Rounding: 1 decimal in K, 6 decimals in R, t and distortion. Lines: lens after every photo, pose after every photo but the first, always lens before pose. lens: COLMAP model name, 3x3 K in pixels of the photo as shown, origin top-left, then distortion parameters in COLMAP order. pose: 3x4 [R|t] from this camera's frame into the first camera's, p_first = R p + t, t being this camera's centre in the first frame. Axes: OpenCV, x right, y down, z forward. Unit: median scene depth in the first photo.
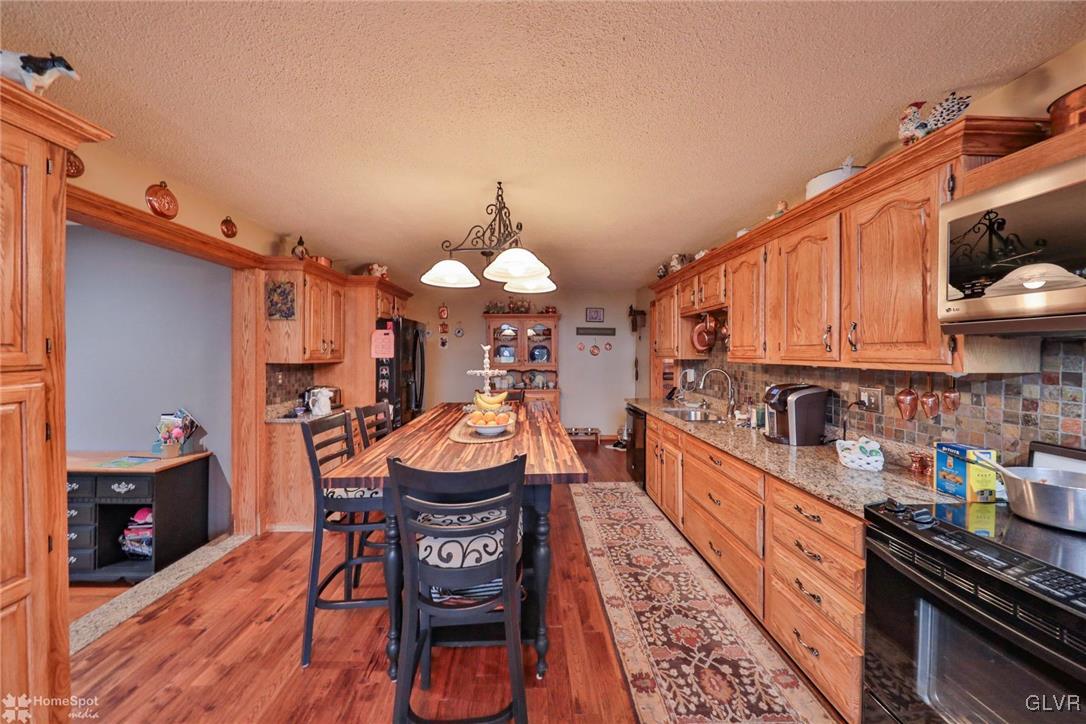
lens RADIAL K [[359.8, 0, 543.6], [0, 359.8, 357.2], [0, 0, 1]] dist [0.001032, -0.002924]
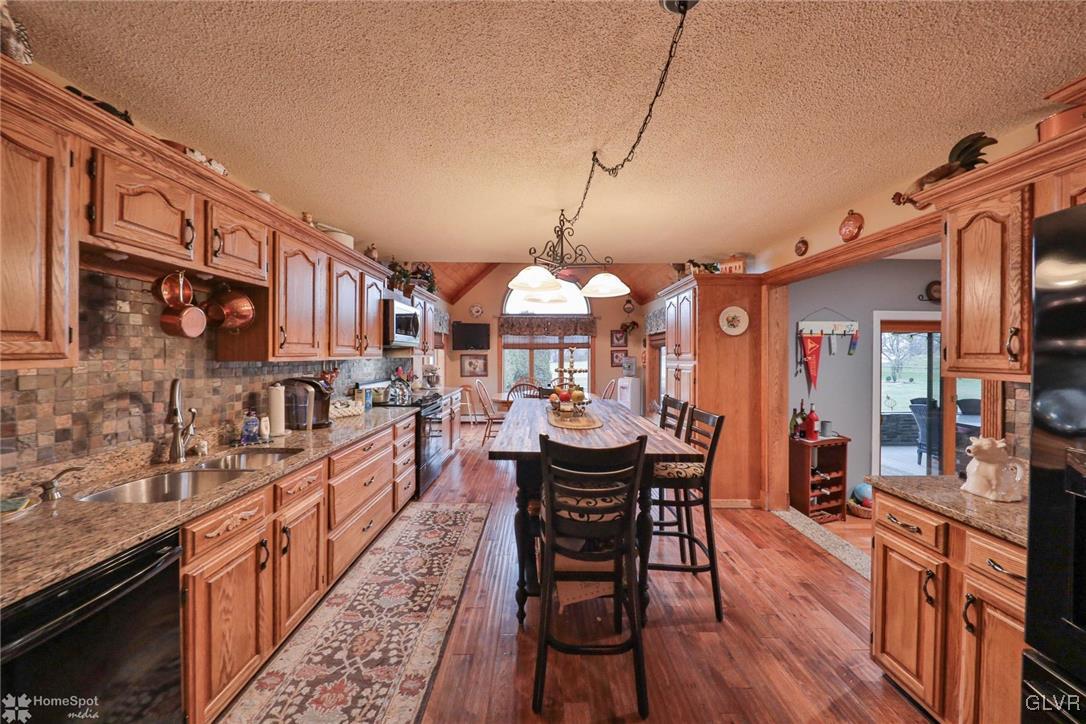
lens RADIAL K [[359.8, 0, 543.6], [0, 359.8, 357.2], [0, 0, 1]] dist [0.001032, -0.002924]
pose [[-0.999277, -0.004058, 0.037809, -0.122216], [-0.003223, 0.999750, 0.022128, -0.018963], [-0.037889, 0.021990, -0.999040, 2.358688]]
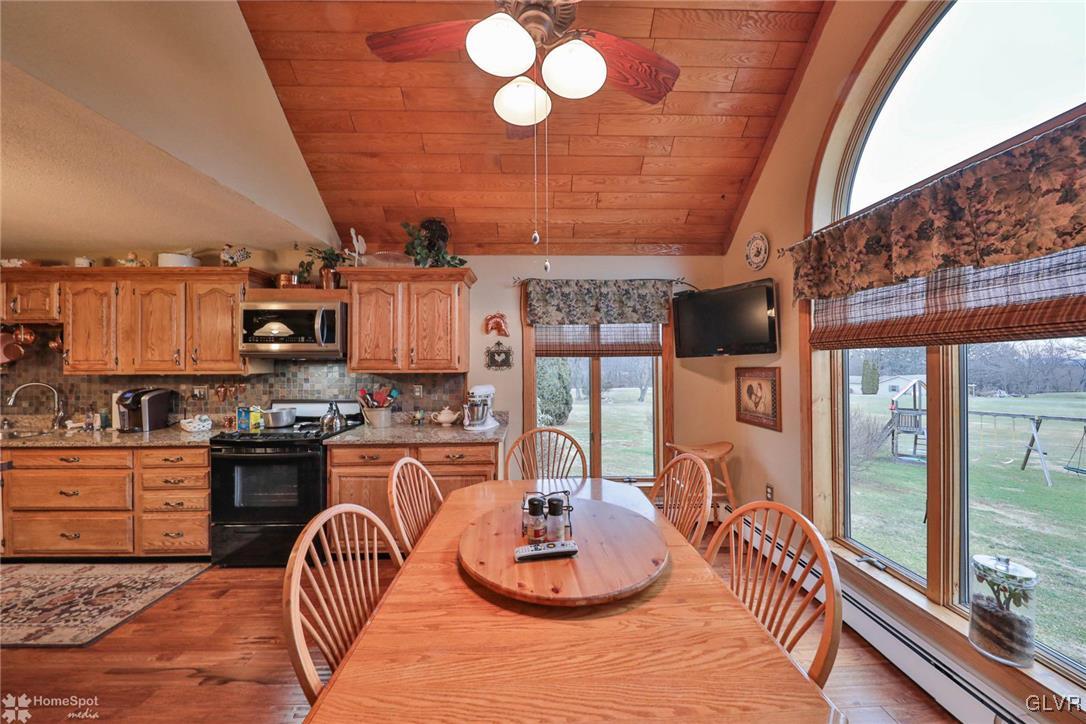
lens RADIAL K [[359.8, 0, 543.6], [0, 359.8, 357.2], [0, 0, 1]] dist [0.001032, -0.002924]
pose [[0.005498, 0.013596, 0.999892, -0.757589], [0.017527, 0.999753, -0.013690, 0.000875], [-0.999831, 0.017600, 0.005258, -0.611522]]
